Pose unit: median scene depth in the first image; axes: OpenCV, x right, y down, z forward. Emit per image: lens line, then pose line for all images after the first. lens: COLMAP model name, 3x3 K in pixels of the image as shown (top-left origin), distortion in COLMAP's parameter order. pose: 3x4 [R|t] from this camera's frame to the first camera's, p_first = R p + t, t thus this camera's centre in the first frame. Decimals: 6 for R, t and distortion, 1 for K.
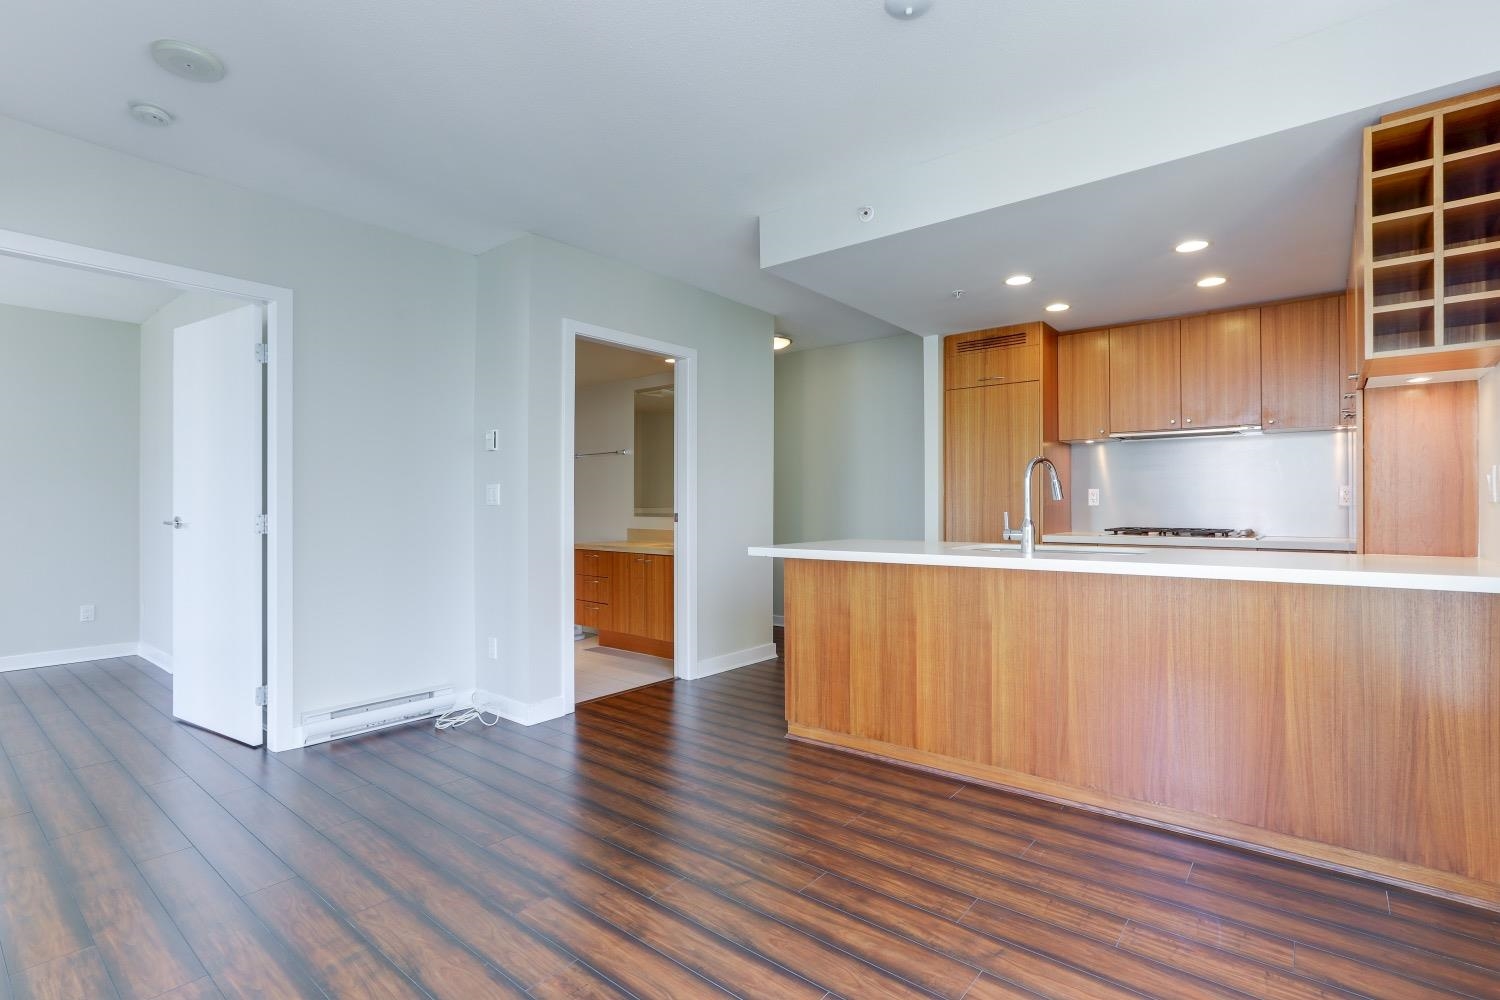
lens RADIAL K [[685.3, 0, 704.2], [0, 685.3, 503.2], [0, 0, 1]] dist [-0.046539, 0.020410]
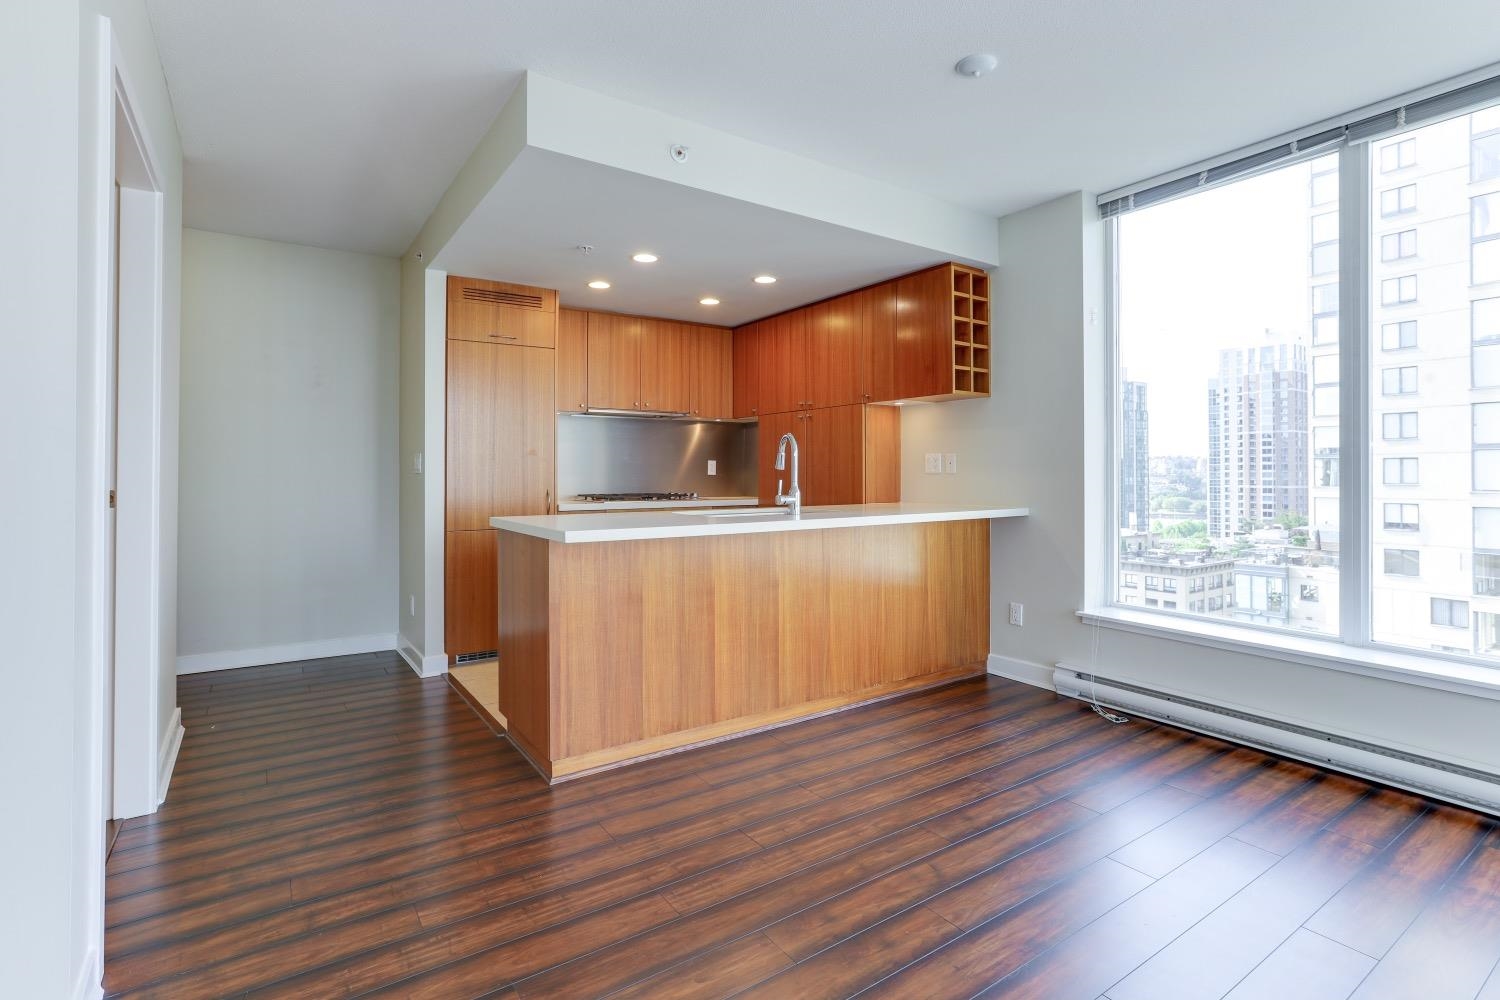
lens RADIAL K [[719.7, 0, 752.4], [0, 719.7, 465.5], [0, 0, 1]] dist [-0.048893, 0.025131]
pose [[0.263257, 0.012918, 0.964639, -0.660853], [-0.002685, 0.999916, -0.012657, 0.003396], [-0.964722, 0.000742, 0.263269, 0.663542]]
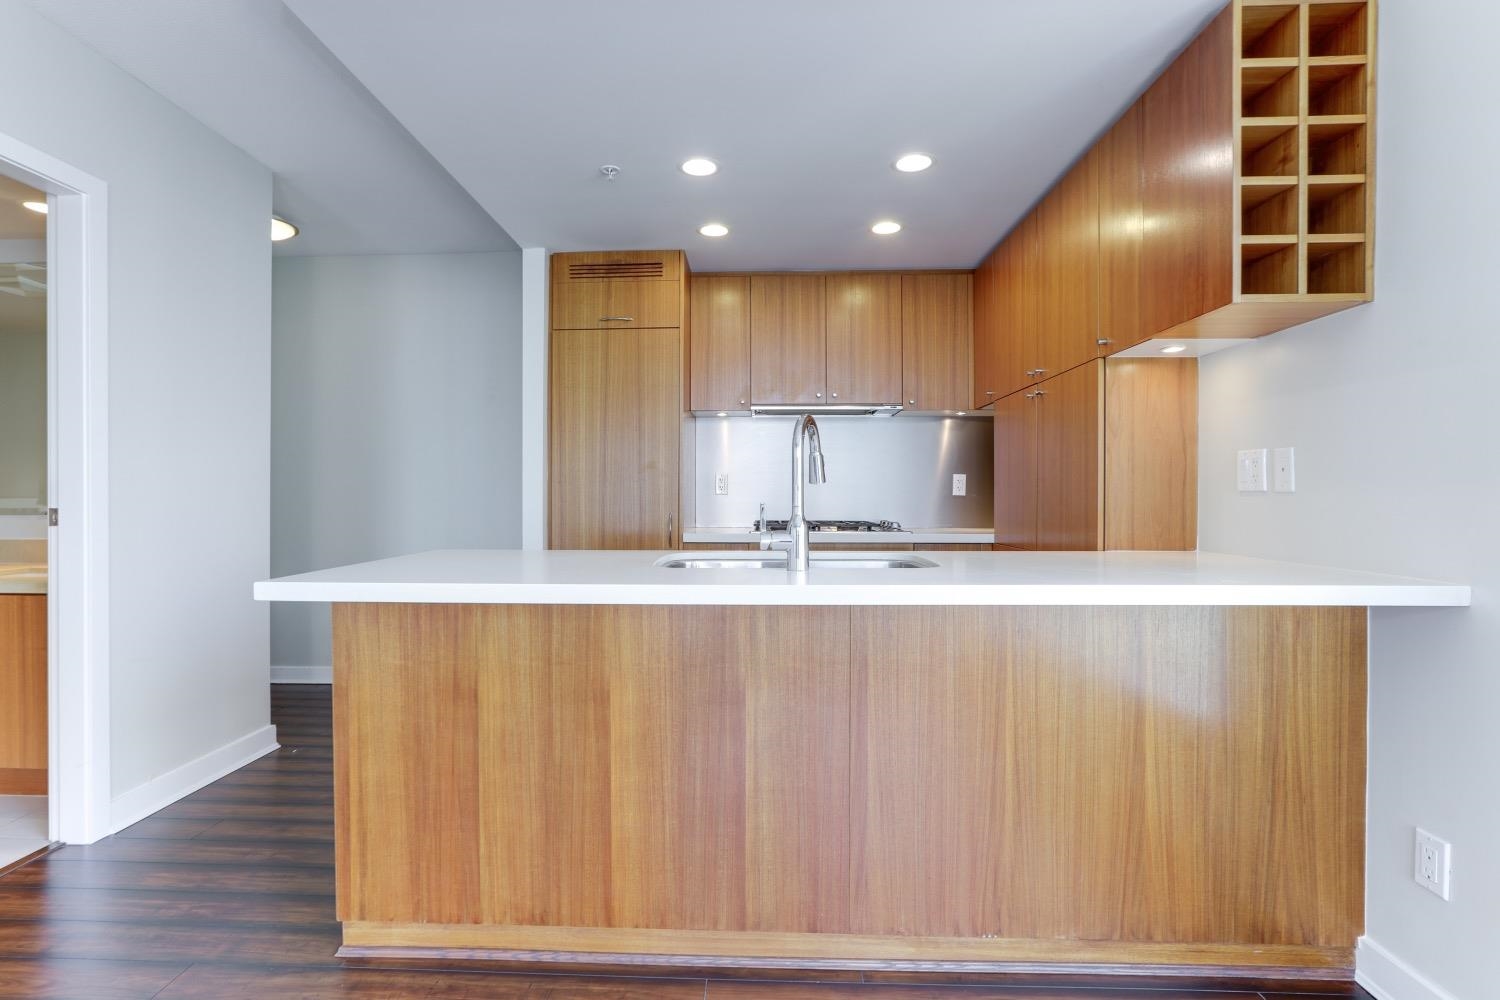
lens RADIAL K [[777.2, 0, 716.8], [0, 777.2, 498.1], [0, 0, 1]] dist [-0.033243, 0.021946]
pose [[0.784963, -0.002181, 0.619539, -0.013001], [-0.002873, 0.999970, 0.007160, 0.002313], [-0.619536, -0.007400, 0.784933, 0.440432]]
